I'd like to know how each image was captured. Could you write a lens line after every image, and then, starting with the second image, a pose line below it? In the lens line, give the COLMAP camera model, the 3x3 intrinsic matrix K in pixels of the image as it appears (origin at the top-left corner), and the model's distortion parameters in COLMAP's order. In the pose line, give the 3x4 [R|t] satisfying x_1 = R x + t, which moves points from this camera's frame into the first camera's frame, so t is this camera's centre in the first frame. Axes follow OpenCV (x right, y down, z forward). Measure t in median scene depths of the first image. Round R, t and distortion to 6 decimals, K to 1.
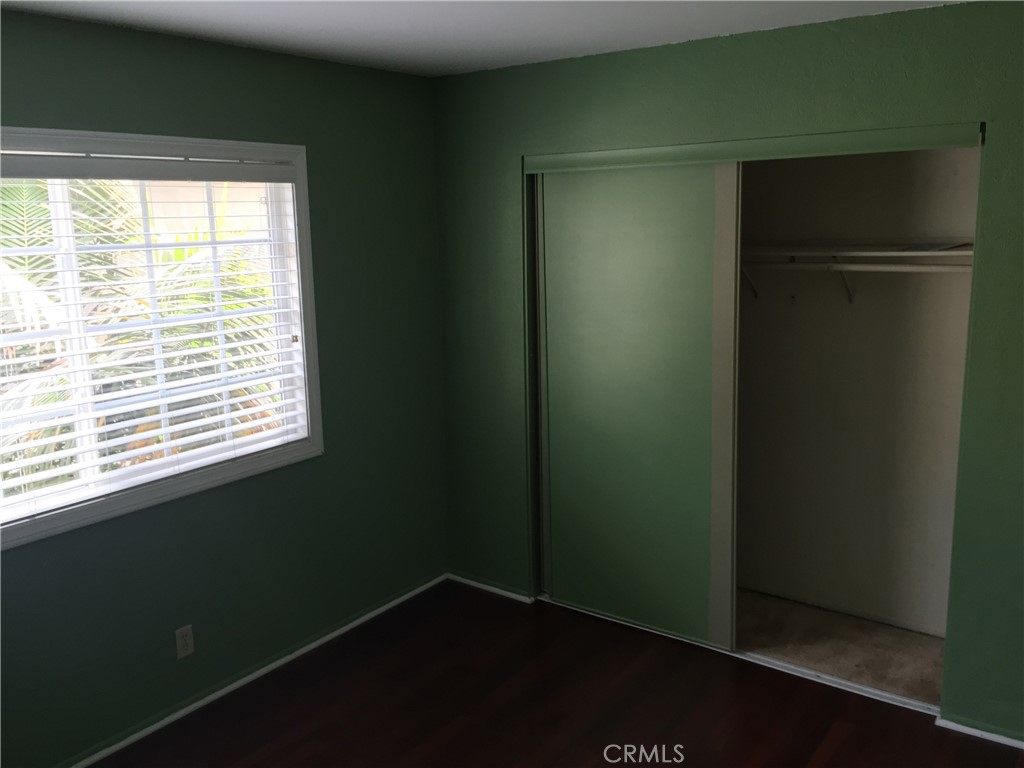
lens RADIAL K [[884.7, 0, 514.8], [0, 884.7, 385.5], [0, 0, 1]] dist [0.058623, -0.073734]
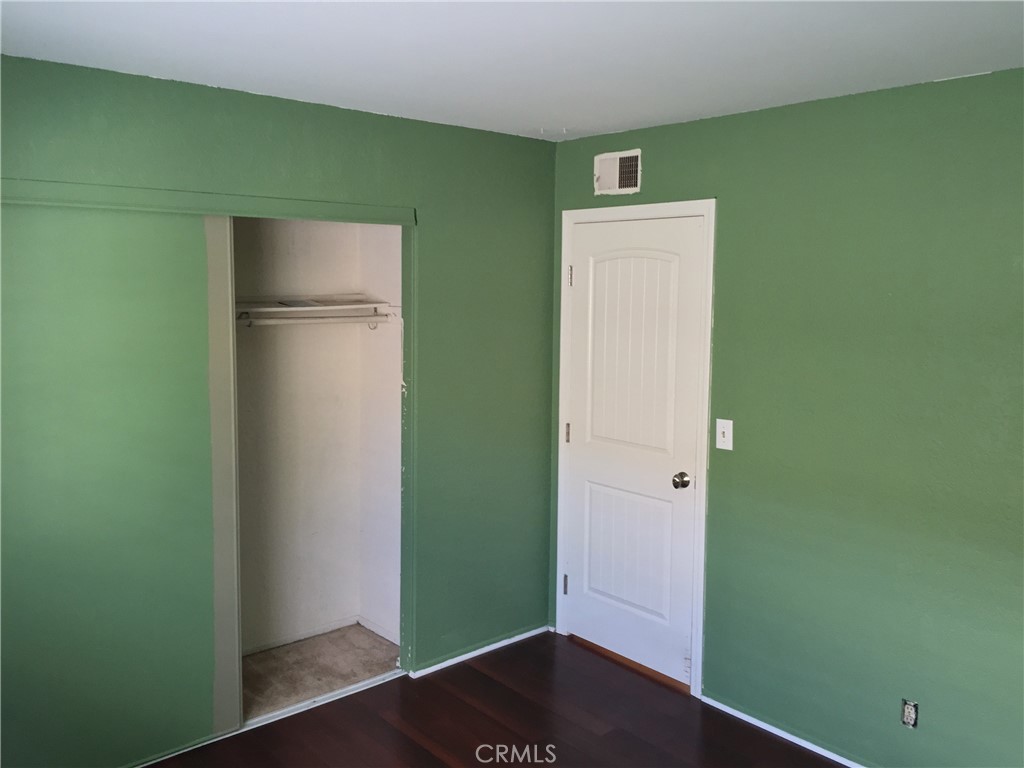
lens RADIAL K [[884.7, 0, 513.3], [0, 884.7, 382.6], [0, 0, 1]] dist [0.058623, -0.073734]
pose [[0.202139, -0.090103, 0.975203, -0.616955], [0.173131, 0.983364, 0.054971, -0.066688], [-0.963932, 0.157726, 0.214376, 0.483082]]
